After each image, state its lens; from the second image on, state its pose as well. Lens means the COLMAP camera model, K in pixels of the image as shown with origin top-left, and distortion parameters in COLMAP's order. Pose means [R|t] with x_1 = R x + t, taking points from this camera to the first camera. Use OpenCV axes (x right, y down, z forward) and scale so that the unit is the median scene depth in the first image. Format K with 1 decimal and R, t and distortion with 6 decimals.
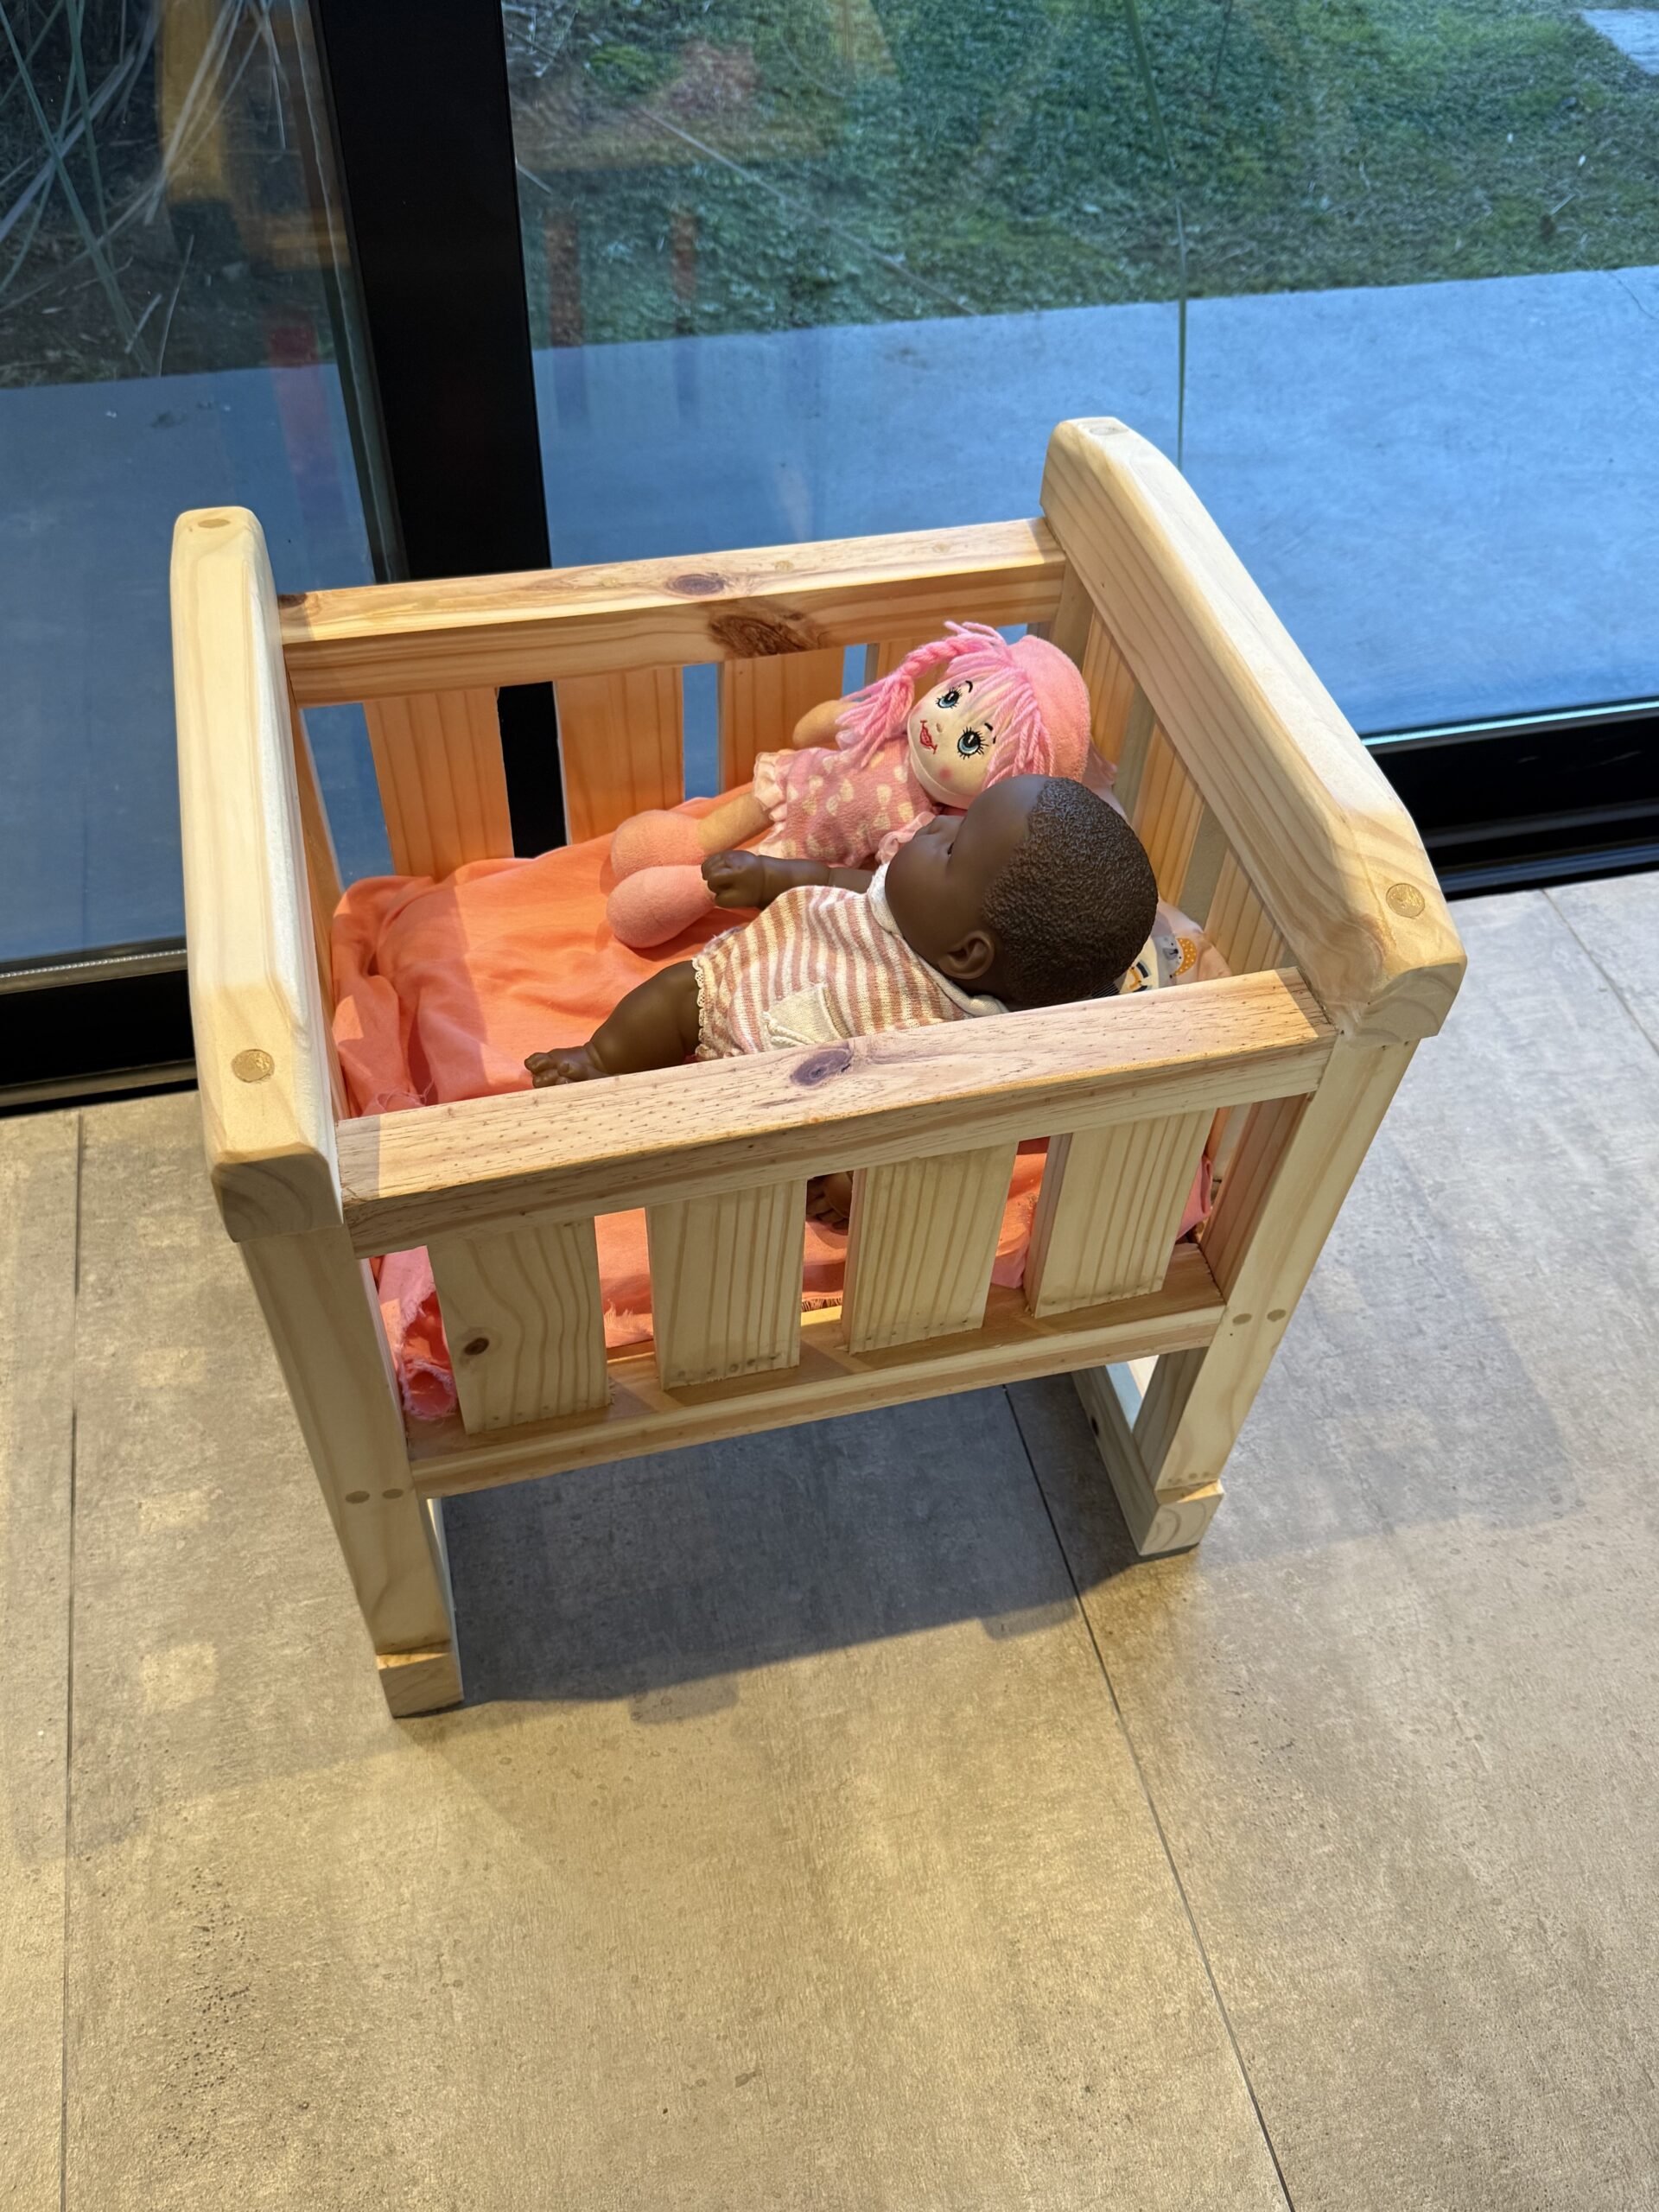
lens RADIAL K [[1783.3, 0, 896.8], [0, 1783.3, 1139.4], [0, 0, 1]] dist [0.126988, -0.179172]
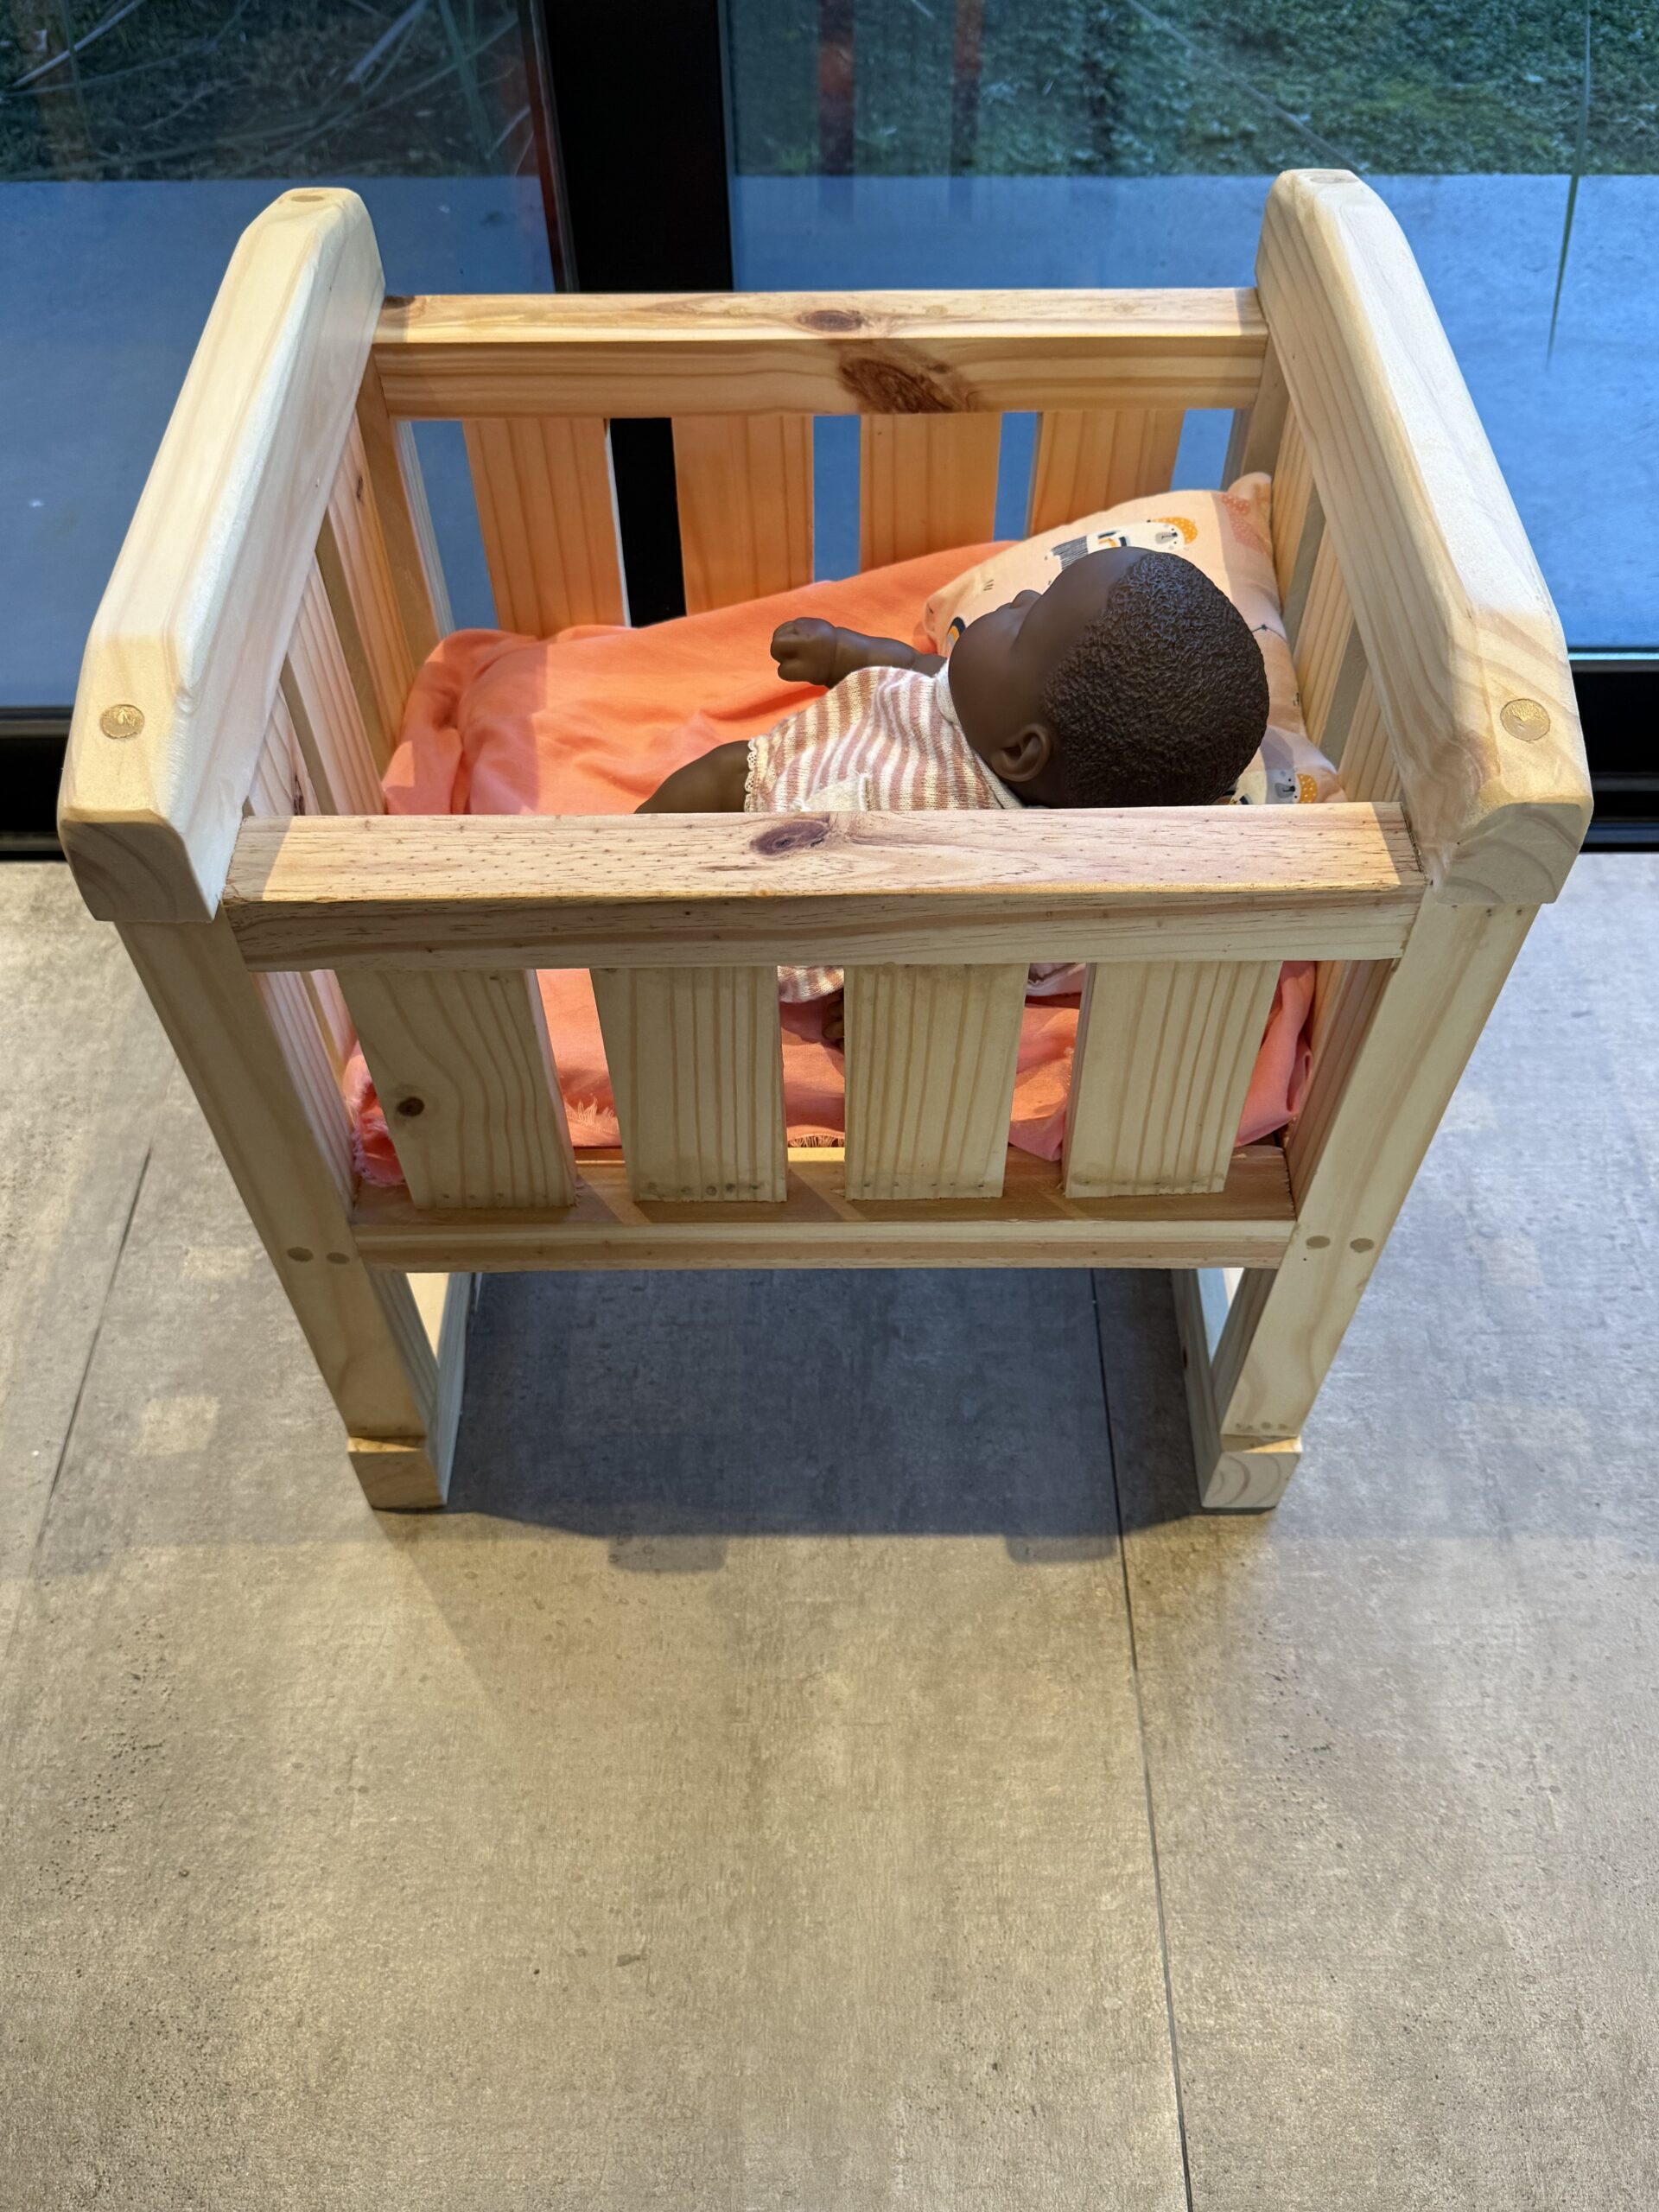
lens RADIAL K [[1826.0, 0, 825.2], [0, 1826.0, 1109.8], [0, 0, 1]] dist [0.132959, -0.159556]
pose [[0.970238, 0.158000, -0.183507, 0.101462], [-0.152498, 0.987332, 0.043805, 0.030928], [0.188104, -0.014516, 0.982042, 0.086511]]
